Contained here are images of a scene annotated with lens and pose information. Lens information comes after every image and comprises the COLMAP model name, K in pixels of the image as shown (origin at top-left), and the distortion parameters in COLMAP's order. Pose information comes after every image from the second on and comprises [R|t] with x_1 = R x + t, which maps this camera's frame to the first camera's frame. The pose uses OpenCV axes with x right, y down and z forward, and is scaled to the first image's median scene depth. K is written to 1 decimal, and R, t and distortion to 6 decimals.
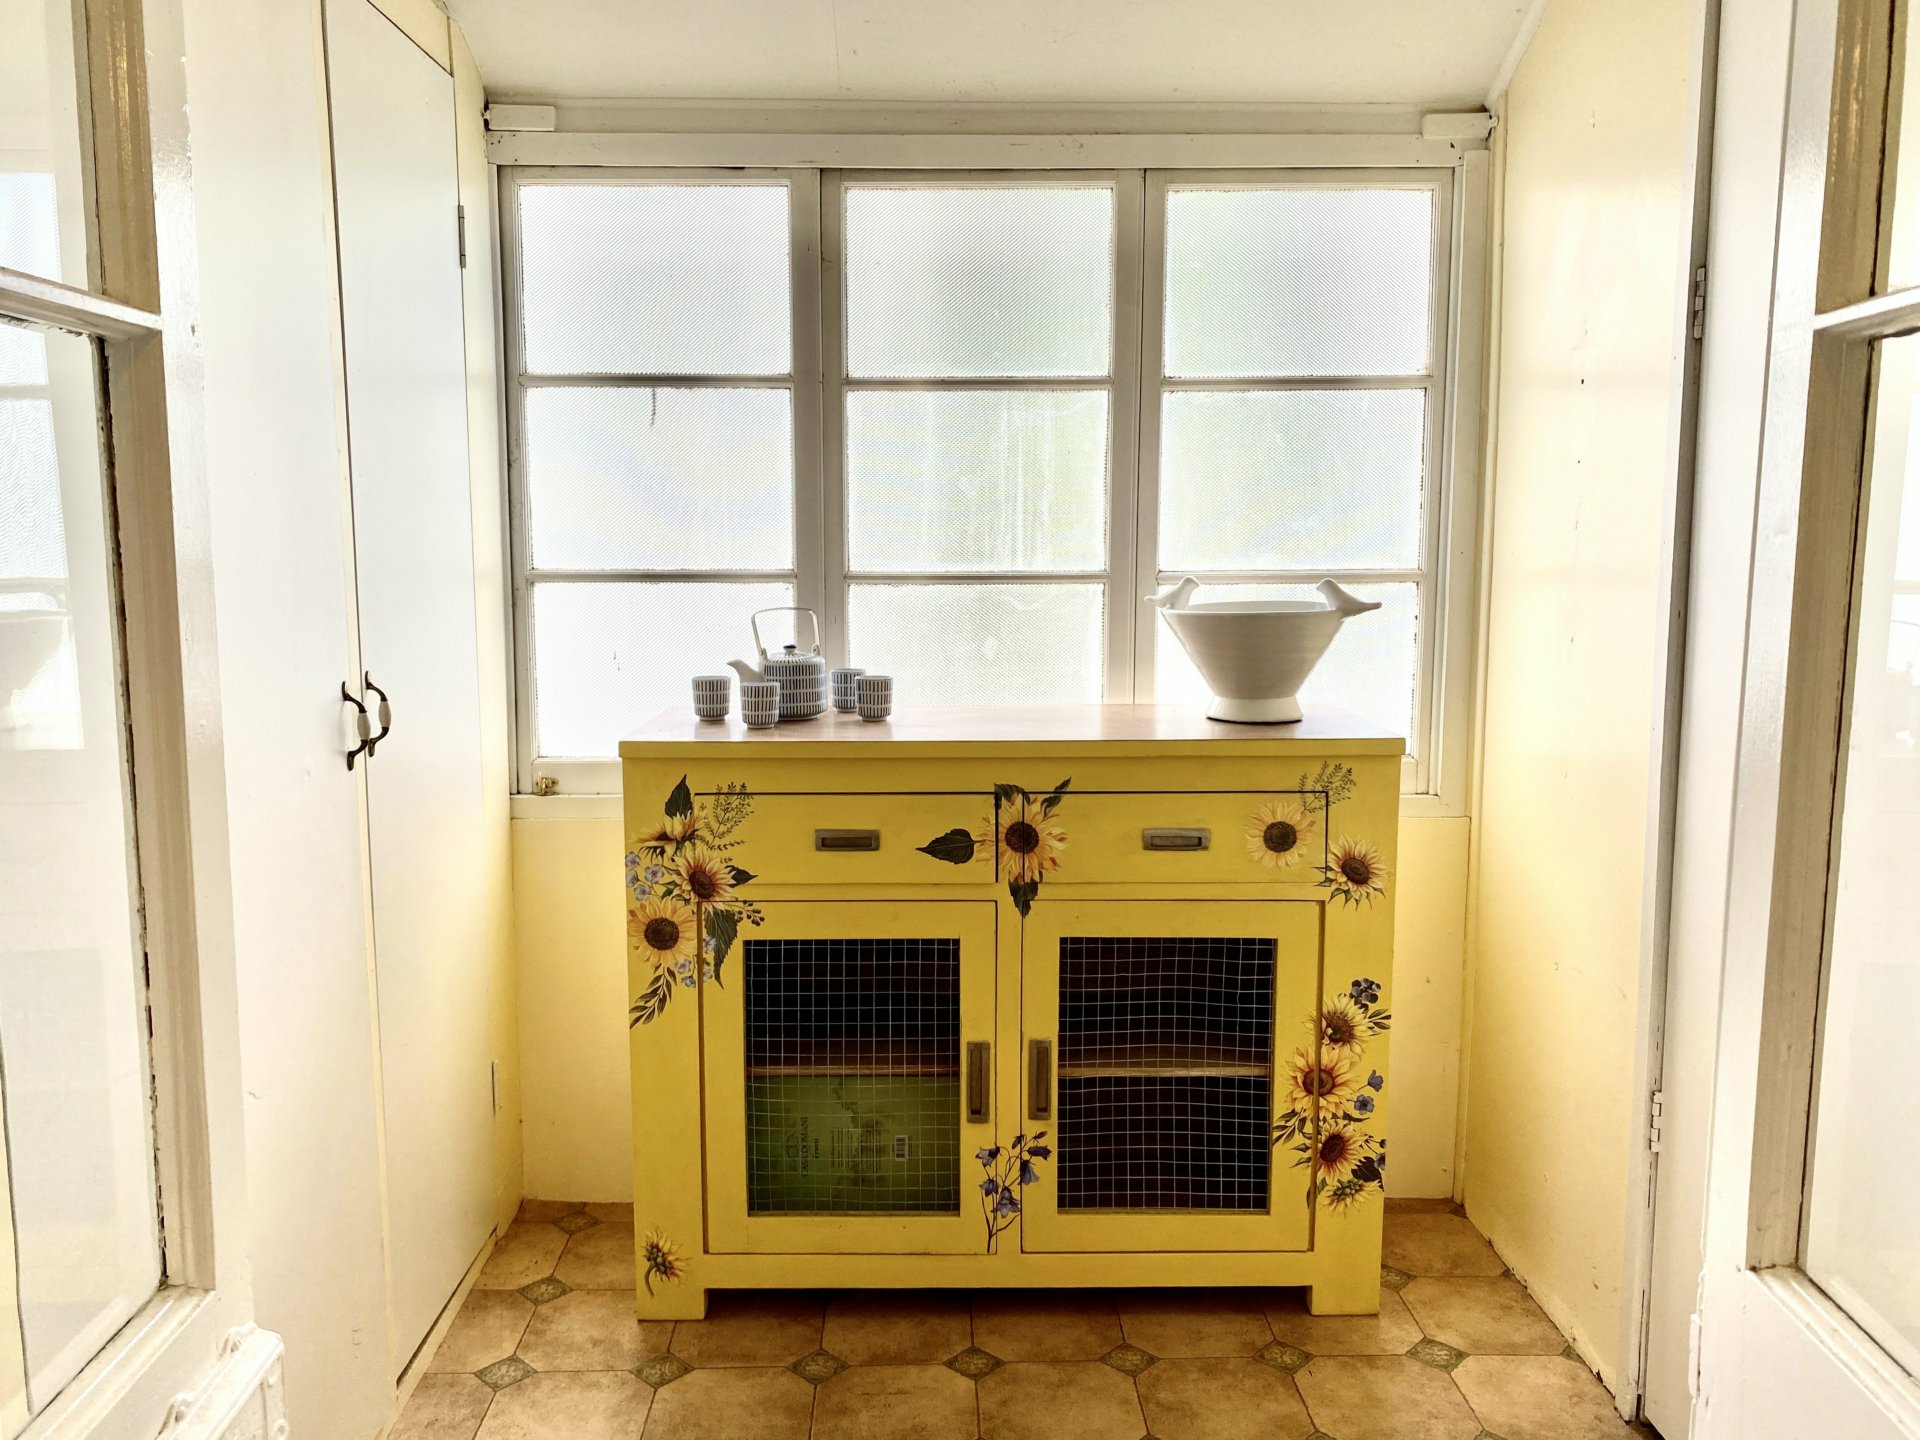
lens RADIAL K [[1462.5, 0, 960.7], [0, 1462.5, 715.3], [0, 0, 1]] dist [0.007500, -0.003217]
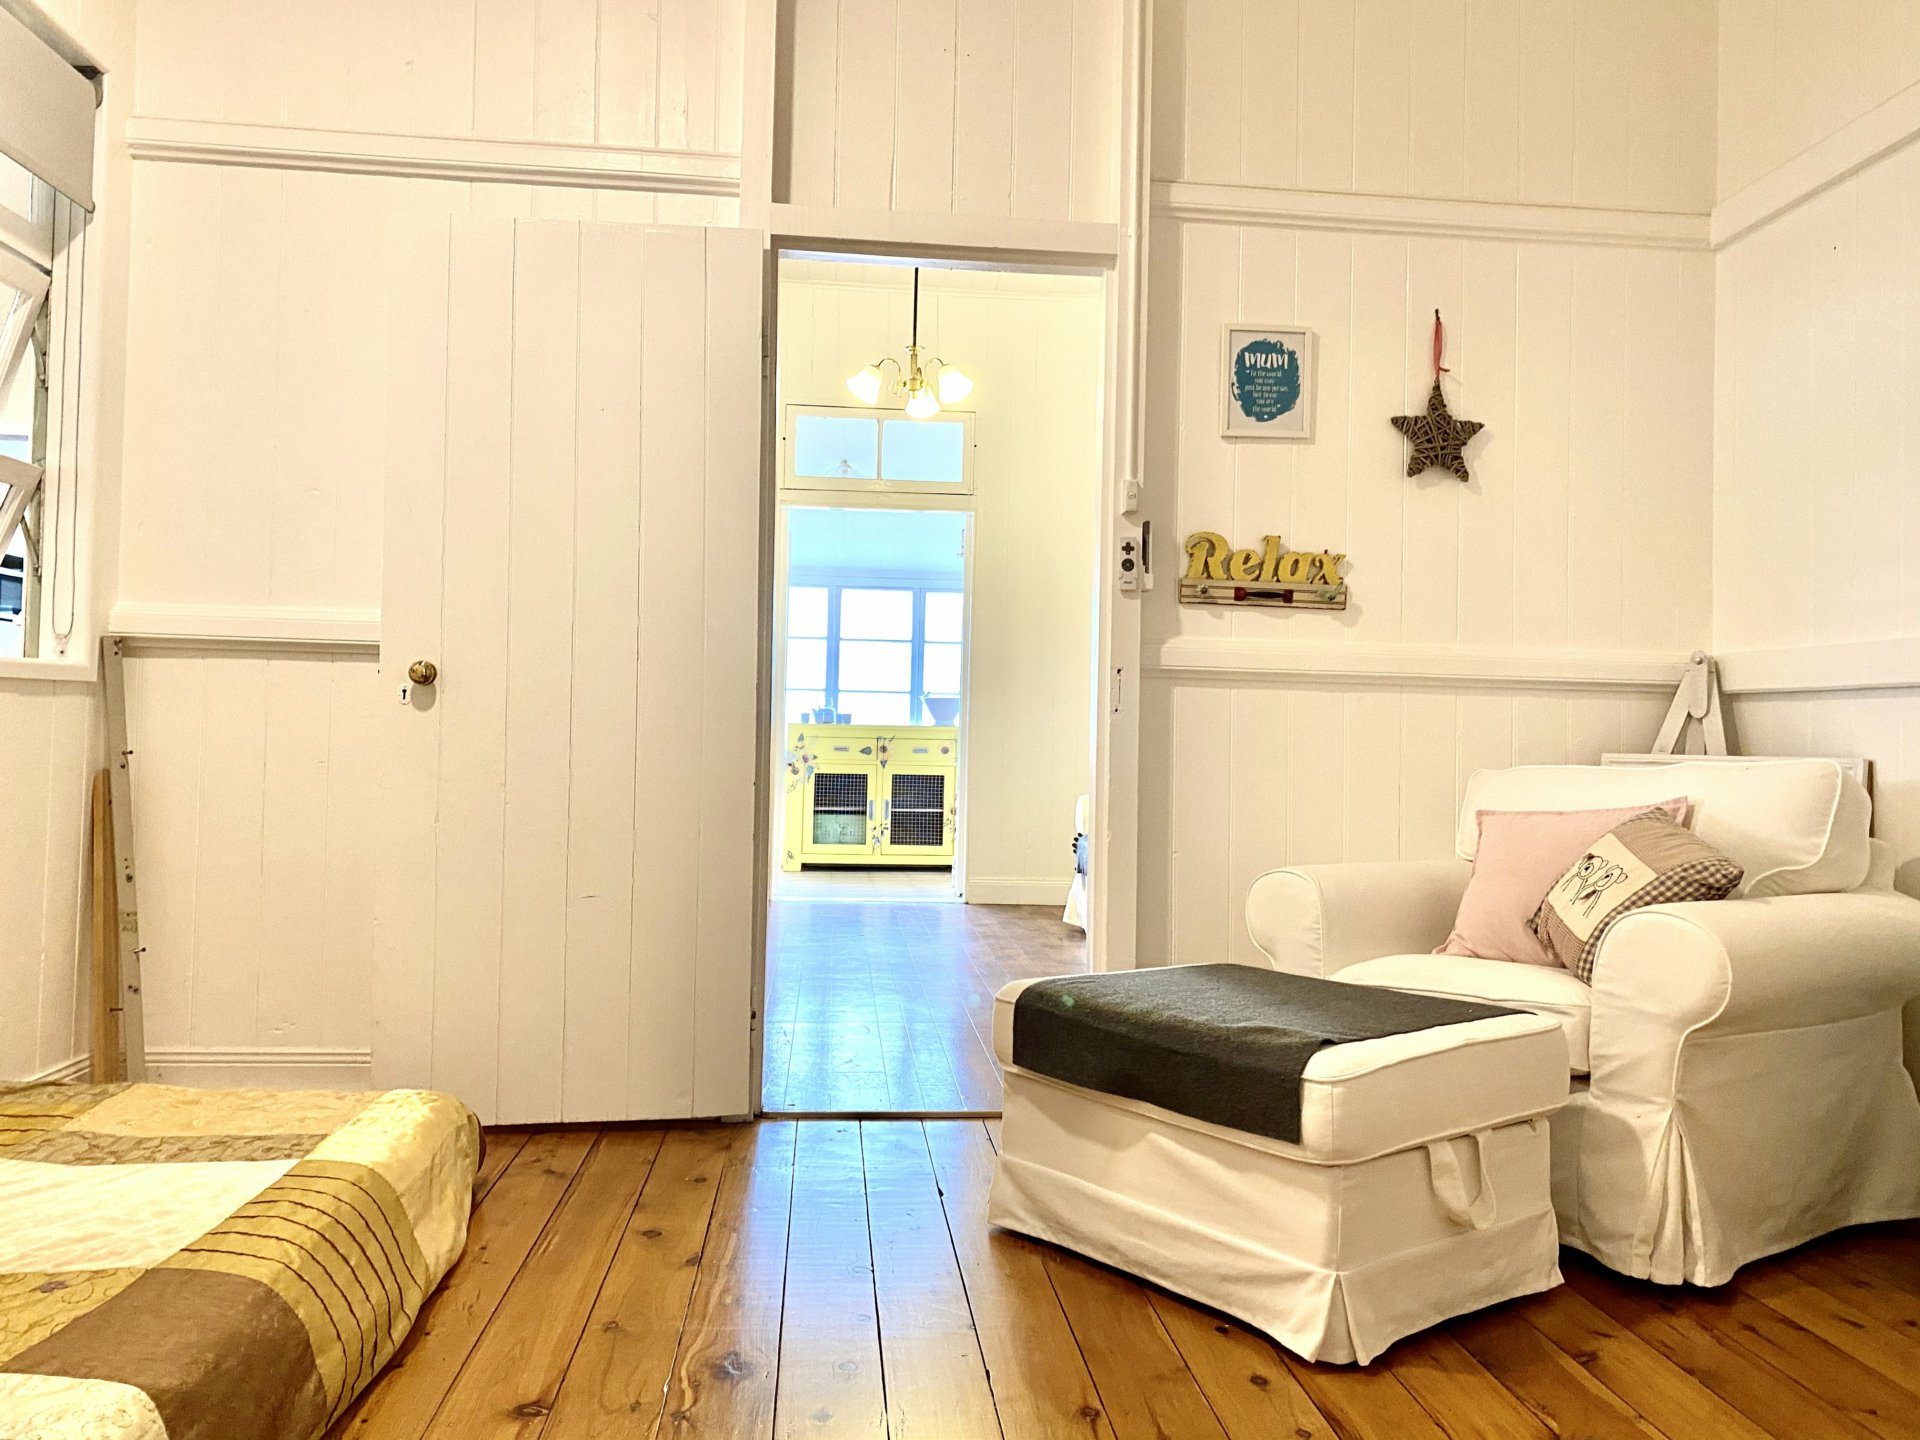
lens RADIAL K [[1462.5, 0, 960.7], [0, 1462.5, 718.7], [0, 0, 1]] dist [0.007500, -0.003217]
pose [[0.997433, 0.025392, 0.066957, -0.018785], [-0.015999, 0.990407, -0.137250, 0.549963], [-0.069799, 0.135826, 0.988271, -3.051524]]
